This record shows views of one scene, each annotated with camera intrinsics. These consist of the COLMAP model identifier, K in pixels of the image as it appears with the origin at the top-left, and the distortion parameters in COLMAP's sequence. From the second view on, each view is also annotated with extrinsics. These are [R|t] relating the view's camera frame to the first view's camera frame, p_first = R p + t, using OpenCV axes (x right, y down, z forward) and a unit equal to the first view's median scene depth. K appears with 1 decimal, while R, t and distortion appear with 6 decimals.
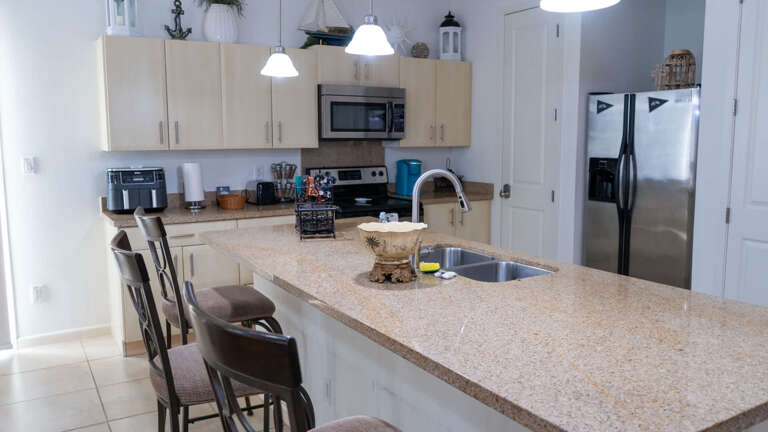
lens RADIAL K [[618.2, 0, 393.9], [0, 618.2, 215.6], [0, 0, 1]] dist [-0.002696, 0.001265]
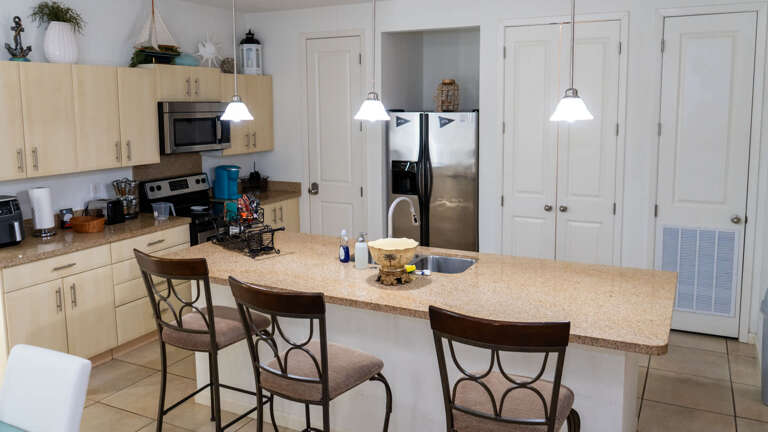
lens RADIAL K [[601.3, 0, 384.0], [0, 601.3, 216.0], [0, 0, 1]] dist [0.007931, 0.003390]
pose [[0.854580, -0.098620, 0.509870, -0.330671], [0.072629, 0.994850, 0.070694, -0.066257], [-0.514217, -0.023382, 0.857342, -0.062668]]
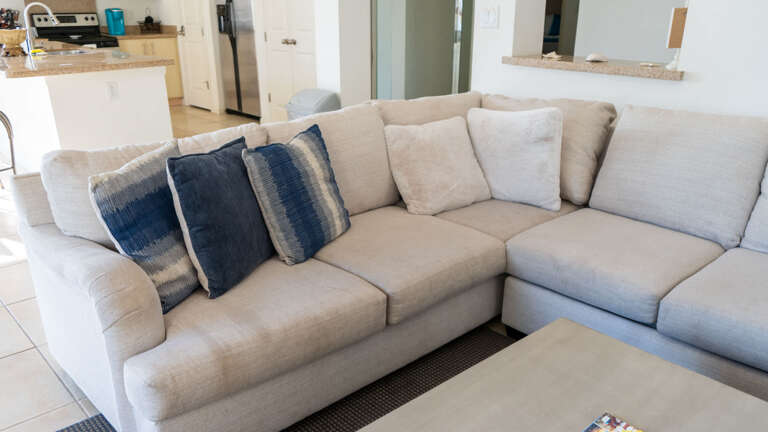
lens RADIAL K [[613.7, 0, 384.0], [0, 613.7, 216.0], [0, 0, 1]] dist [-0.000125, 0.001858]
pose [[0.979860, -0.063072, 0.189463, 0.388129], [0.022384, 0.977520, 0.209650, 0.108429], [-0.198427, -0.201187, 0.959245, -0.666244]]
